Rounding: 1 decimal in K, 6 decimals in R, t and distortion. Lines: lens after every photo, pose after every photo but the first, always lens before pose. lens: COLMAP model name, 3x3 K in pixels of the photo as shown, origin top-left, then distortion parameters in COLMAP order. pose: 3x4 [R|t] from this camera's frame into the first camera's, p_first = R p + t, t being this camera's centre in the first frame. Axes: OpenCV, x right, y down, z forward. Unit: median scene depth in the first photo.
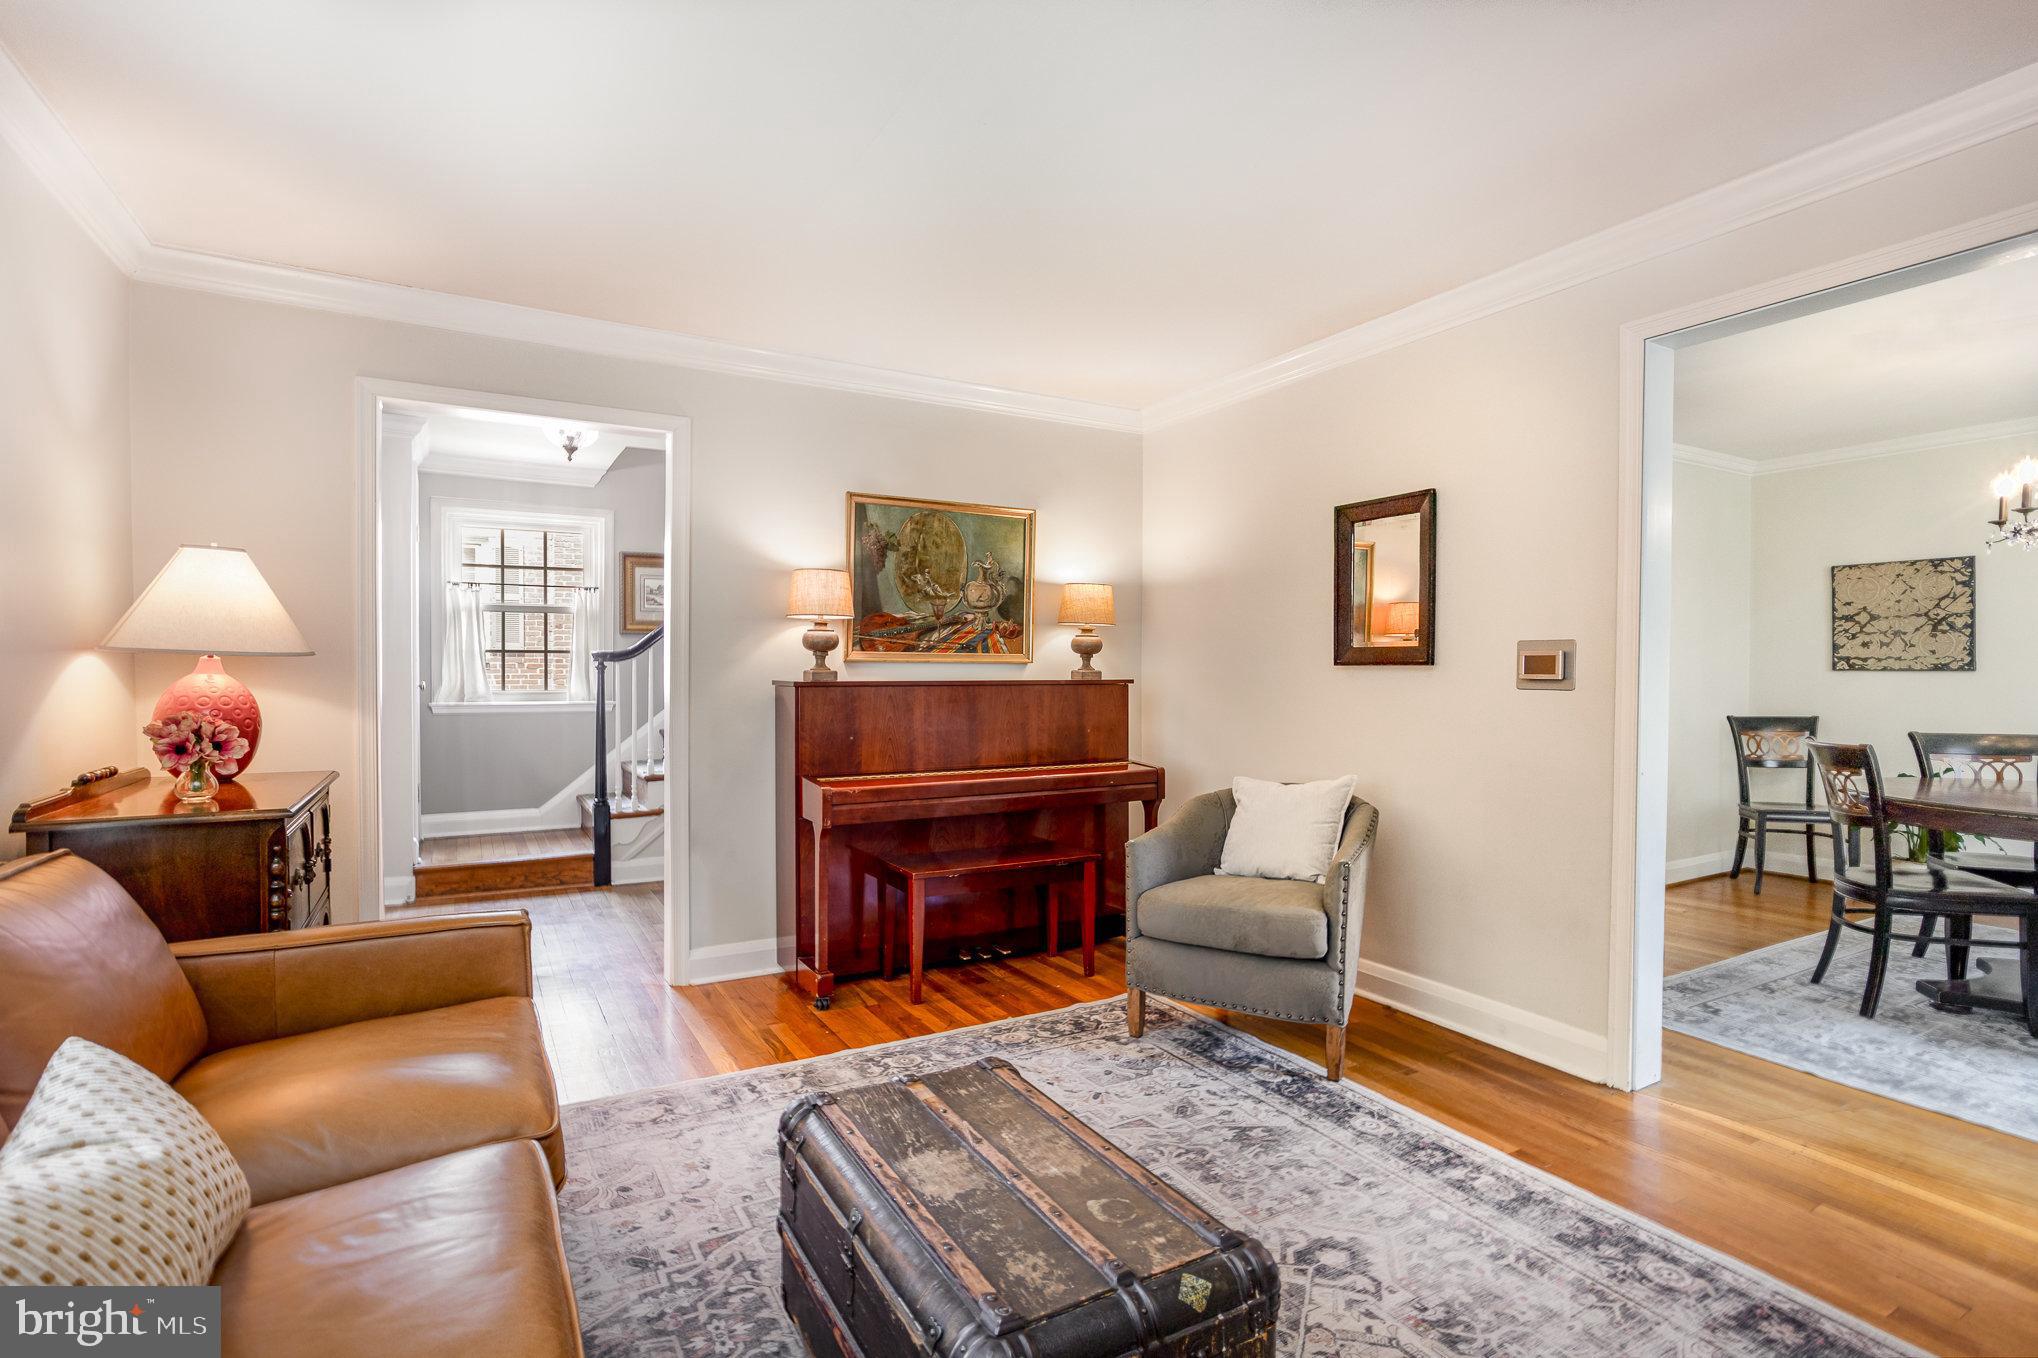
lens RADIAL K [[989.3, 0, 1027.1], [0, 989.3, 673.7], [0, 0, 1]] dist [-0.024164, 0.000593]
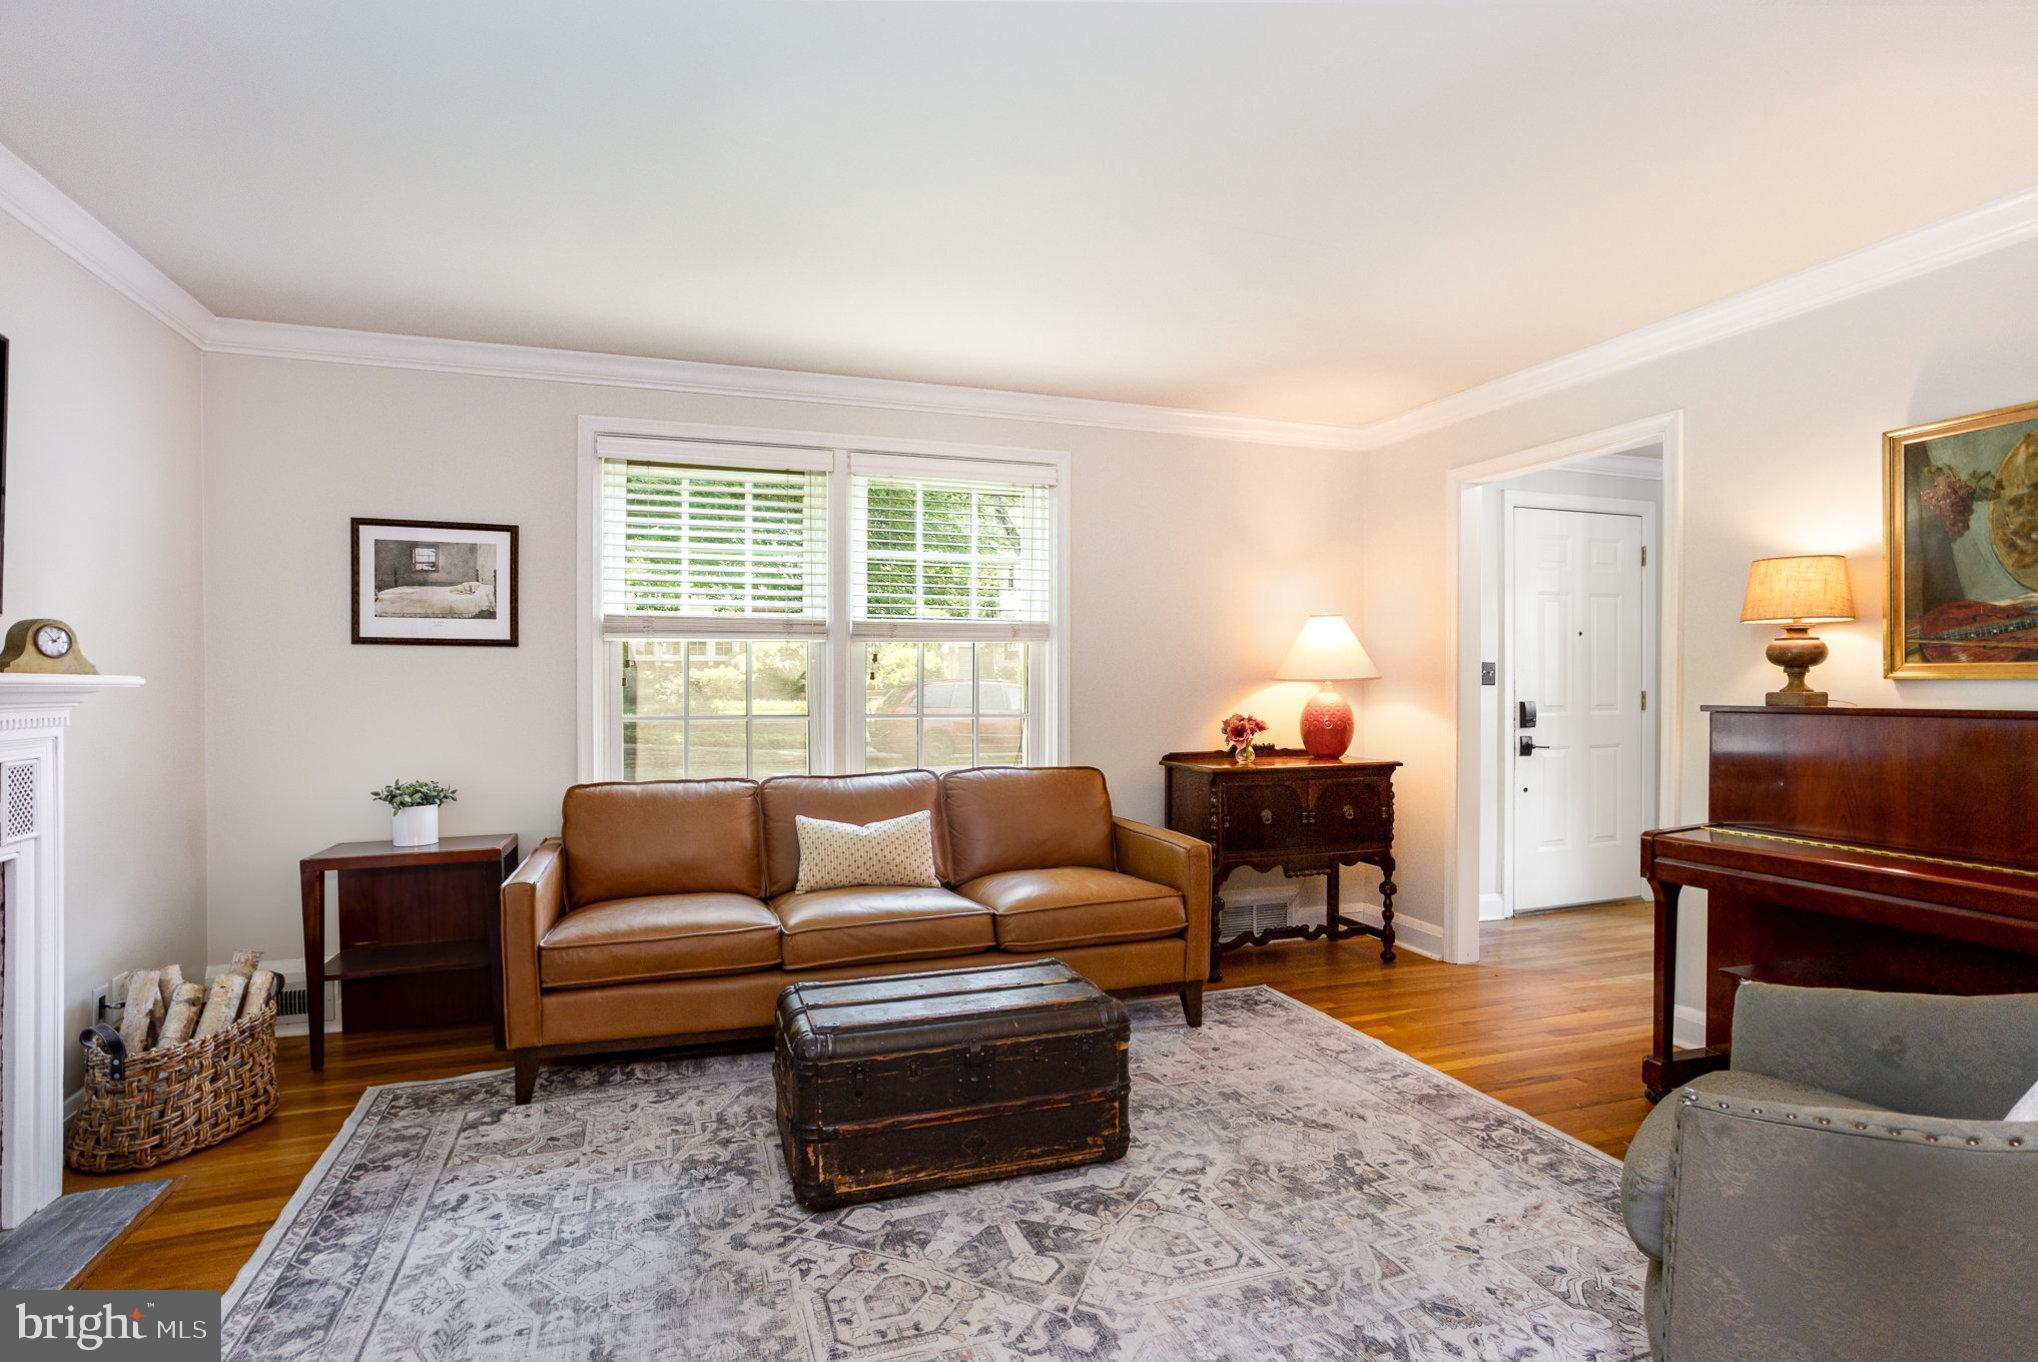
lens RADIAL K [[989.3, 0, 1027.1], [0, 989.3, 675.7], [0, 0, 1]] dist [-0.024164, 0.000593]
pose [[-0.166176, -0.008719, -0.986057, 0.783482], [-0.001635, 0.999962, -0.008567, -0.009768], [0.986095, 0.000189, -0.166184, 0.701500]]
